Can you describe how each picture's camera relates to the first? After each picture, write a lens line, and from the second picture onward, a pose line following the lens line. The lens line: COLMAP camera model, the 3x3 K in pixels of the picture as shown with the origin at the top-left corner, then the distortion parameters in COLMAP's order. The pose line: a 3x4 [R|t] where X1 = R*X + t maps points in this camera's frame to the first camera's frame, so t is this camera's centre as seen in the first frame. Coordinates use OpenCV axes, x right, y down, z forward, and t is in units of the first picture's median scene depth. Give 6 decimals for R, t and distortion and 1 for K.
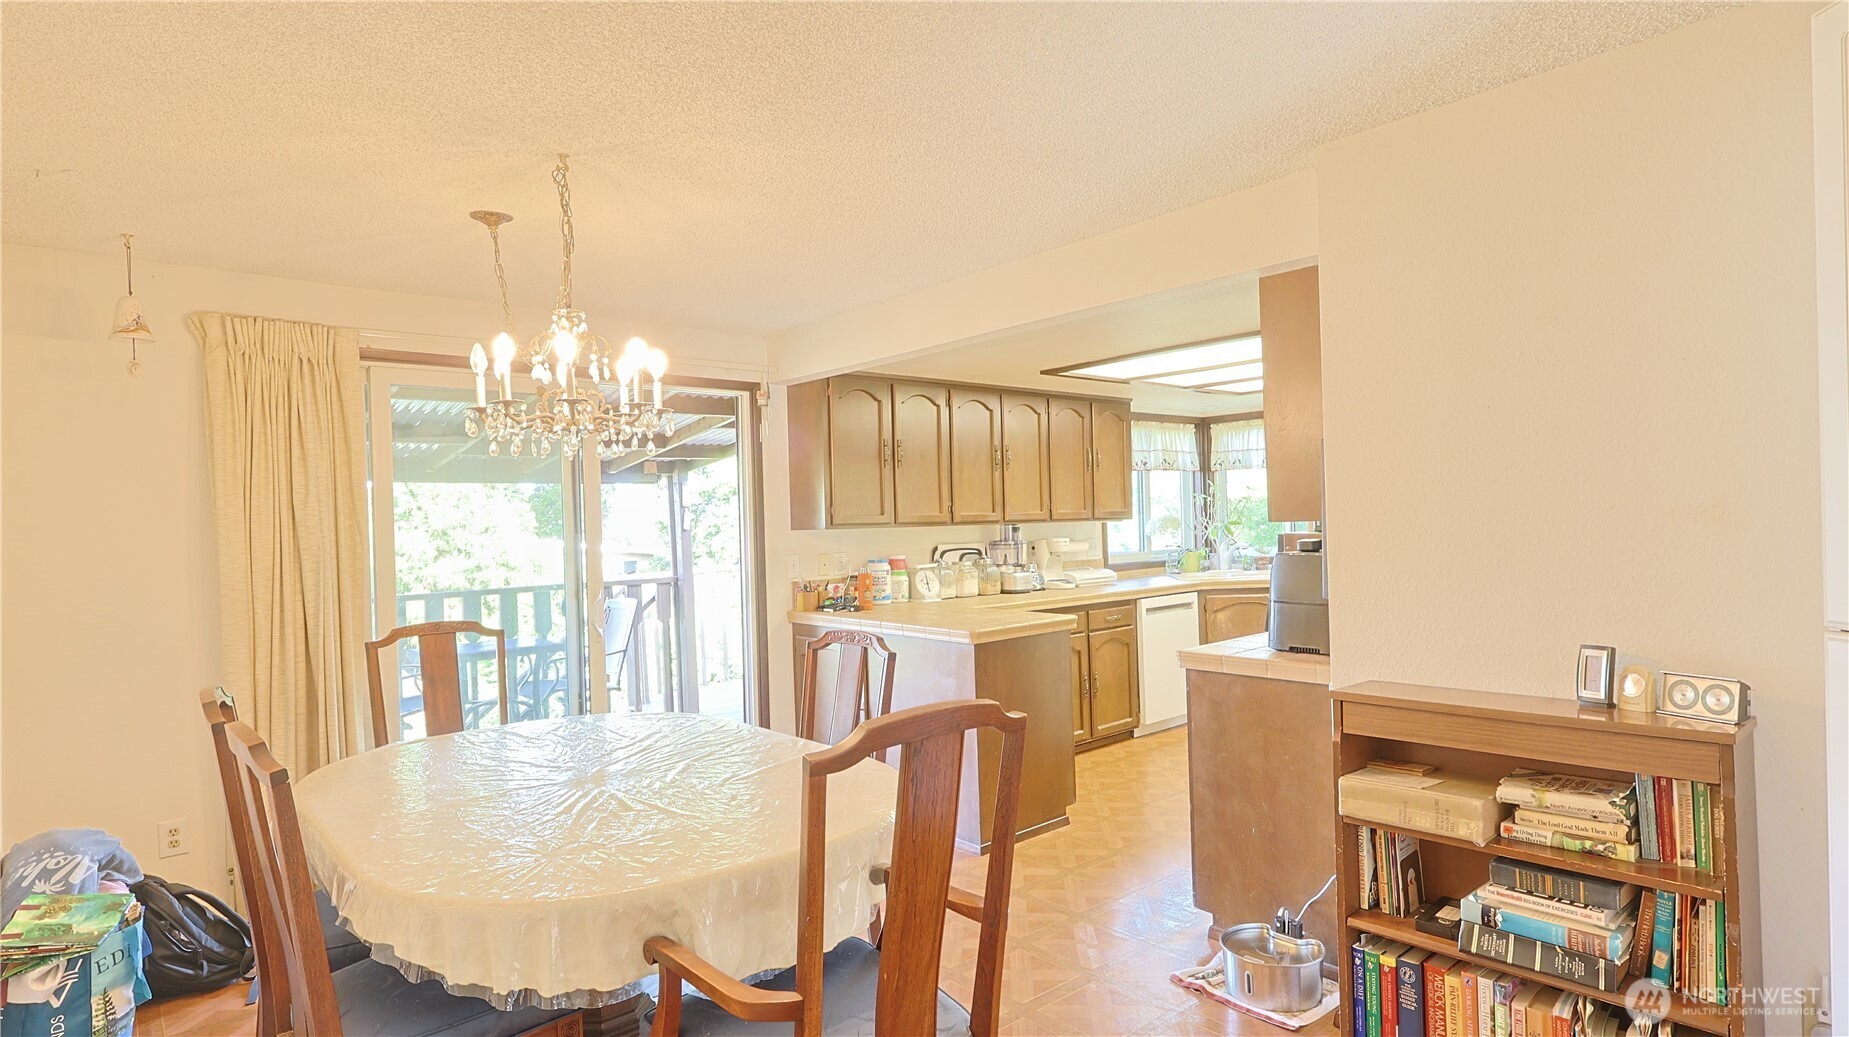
lens RADIAL K [[960.3, 0, 928.1], [0, 960.3, 524.2], [0, 0, 1]] dist [-0.000307, 0.003624]
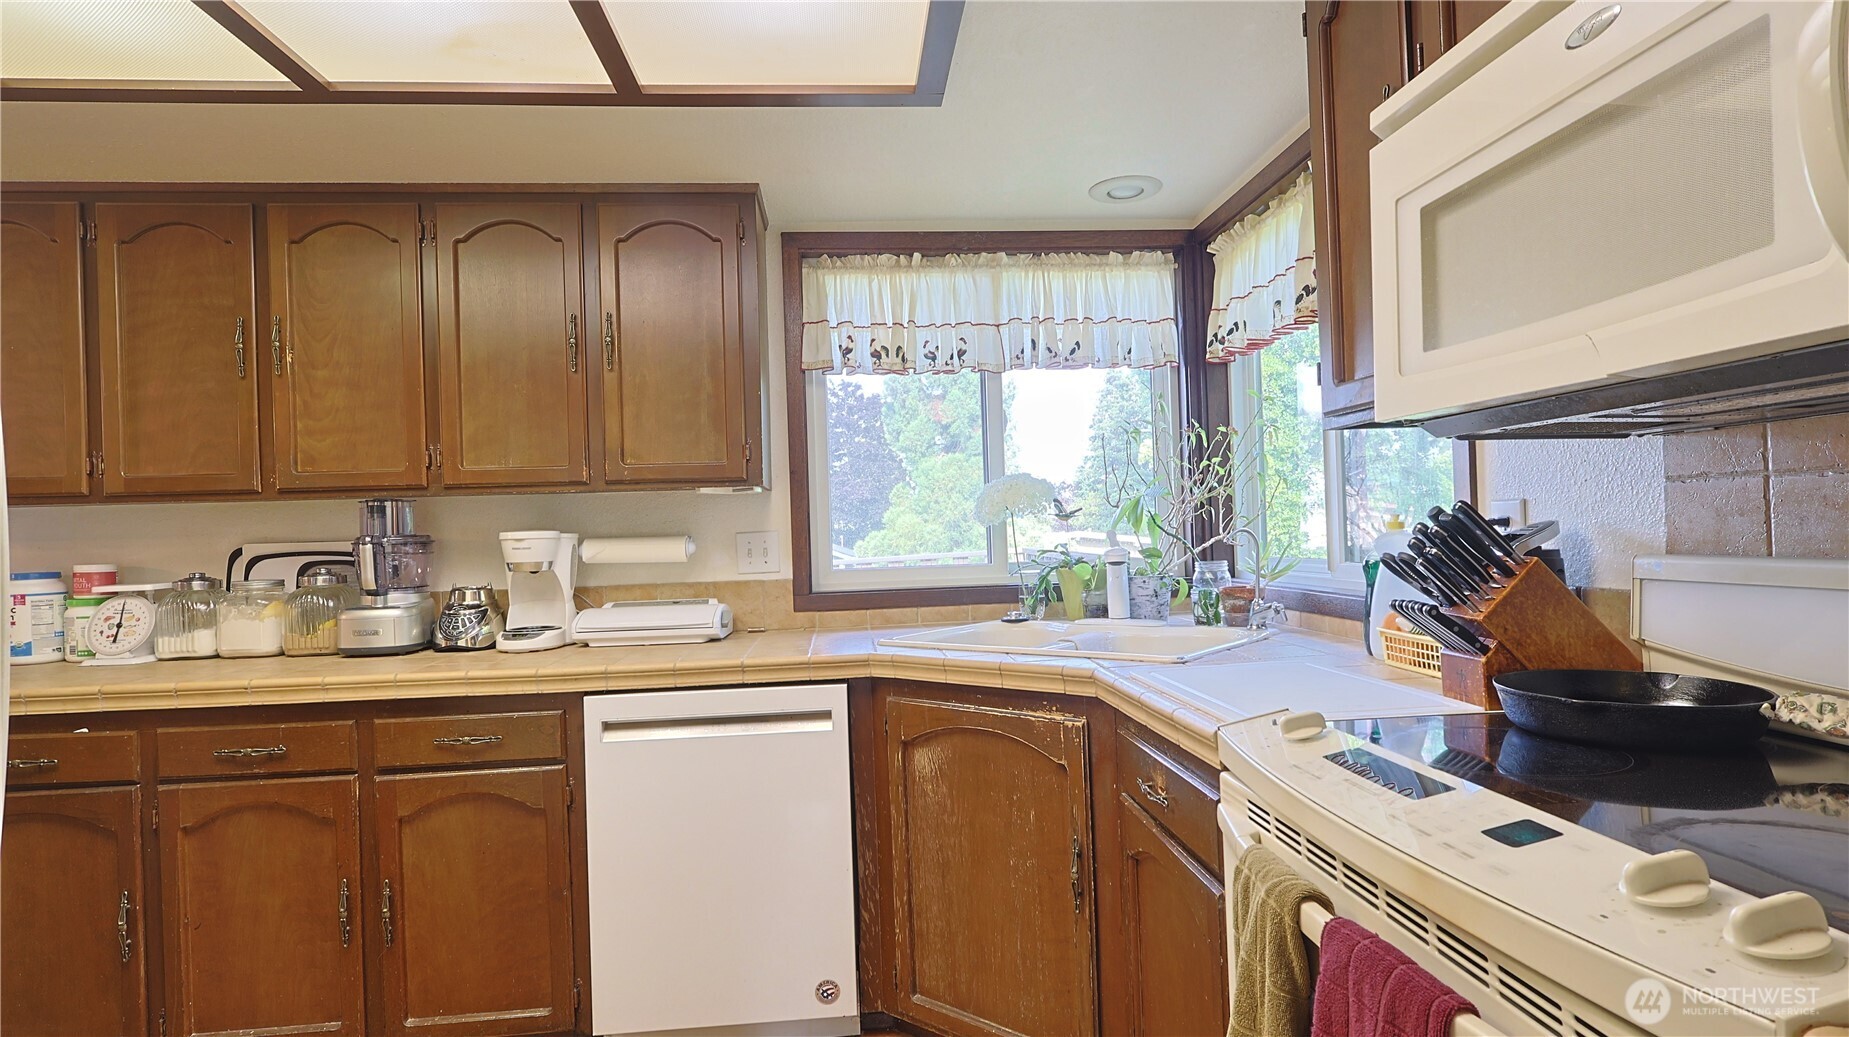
lens RADIAL K [[960.3, 0, 928.1], [0, 960.3, 524.2], [0, 0, 1]] dist [-0.000307, 0.003624]
pose [[0.805595, -0.001490, -0.592465, 0.512010], [0.006406, 0.999960, 0.006196, 0.009340], [0.592433, -0.008787, 0.805572, 0.724728]]
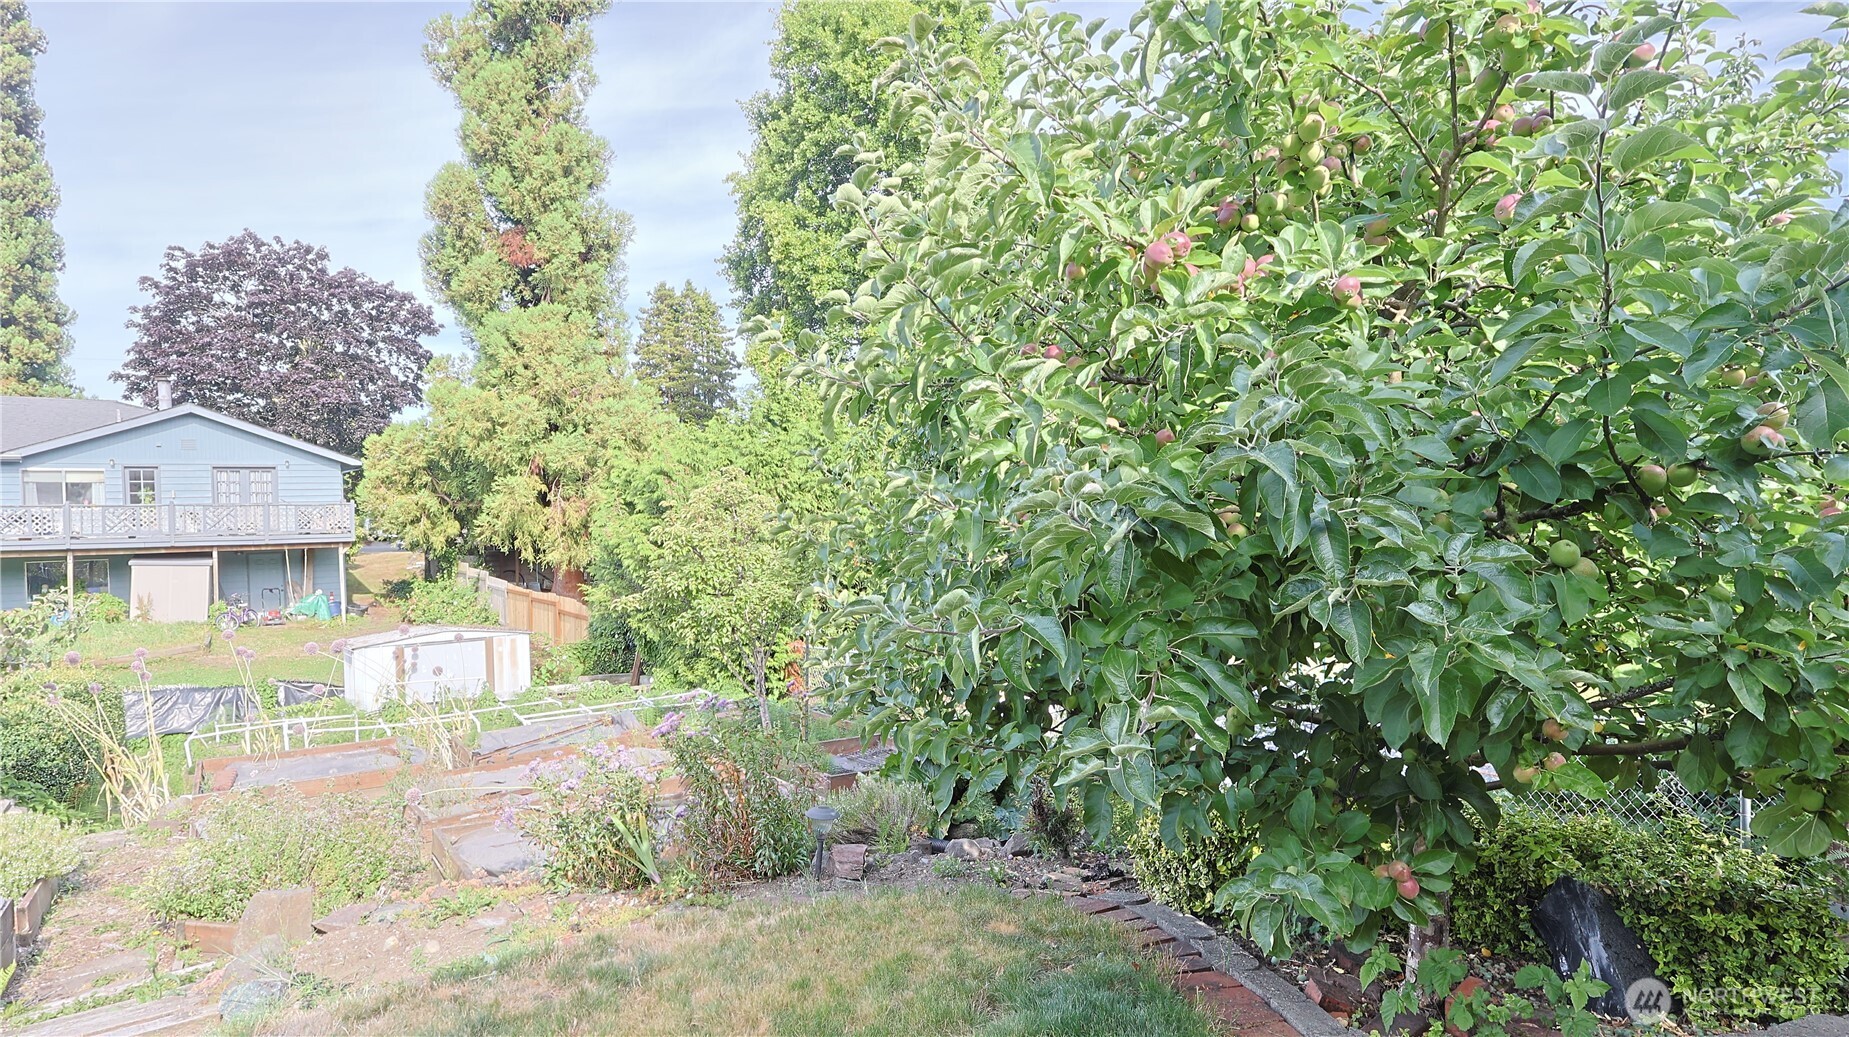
lens RADIAL K [[960.3, 0, 928.1], [0, 960.3, 524.2], [0, 0, 1]] dist [-0.000307, 0.003624]
pose [[0.997223, 0.006244, -0.074212, -0.851890], [-0.005534, 0.999937, 0.009771, 0.531443], [0.074268, -0.009333, 0.997195, 1.457414]]
